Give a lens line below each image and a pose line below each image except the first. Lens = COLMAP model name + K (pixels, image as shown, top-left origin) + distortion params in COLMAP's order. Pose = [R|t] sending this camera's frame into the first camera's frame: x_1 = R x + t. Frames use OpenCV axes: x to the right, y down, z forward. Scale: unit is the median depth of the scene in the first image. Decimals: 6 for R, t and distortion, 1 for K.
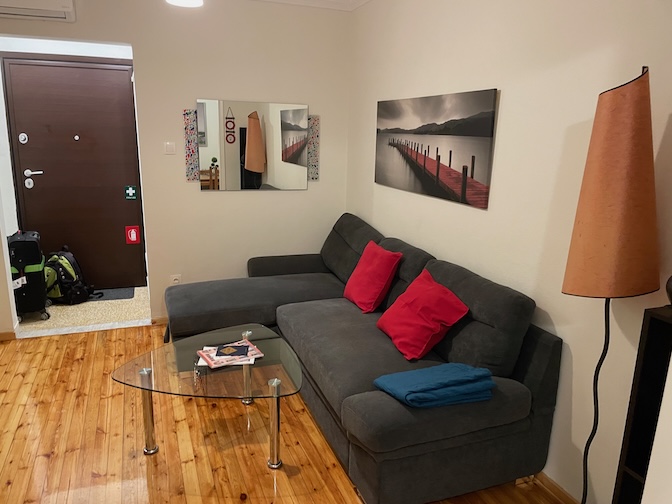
lens RADIAL K [[510.6, 0, 337.3], [0, 510.6, 258.0], [0, 0, 1]] dist [0.031174, -0.039275]
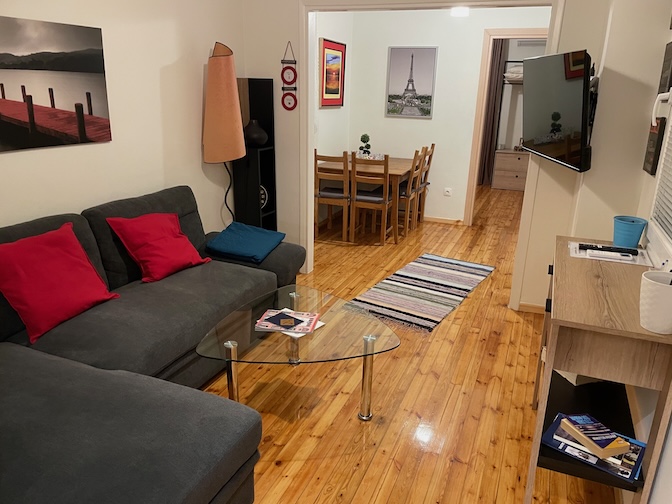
lens RADIAL K [[510.6, 0, 339.6], [0, 510.6, 248.6], [0, 0, 1]] dist [0.031174, -0.039275]
pose [[-0.720969, -0.258781, 0.642835, -0.801358], [0.113537, 0.871007, 0.477971, -0.349912], [-0.683603, 0.417588, -0.598587, 1.361101]]
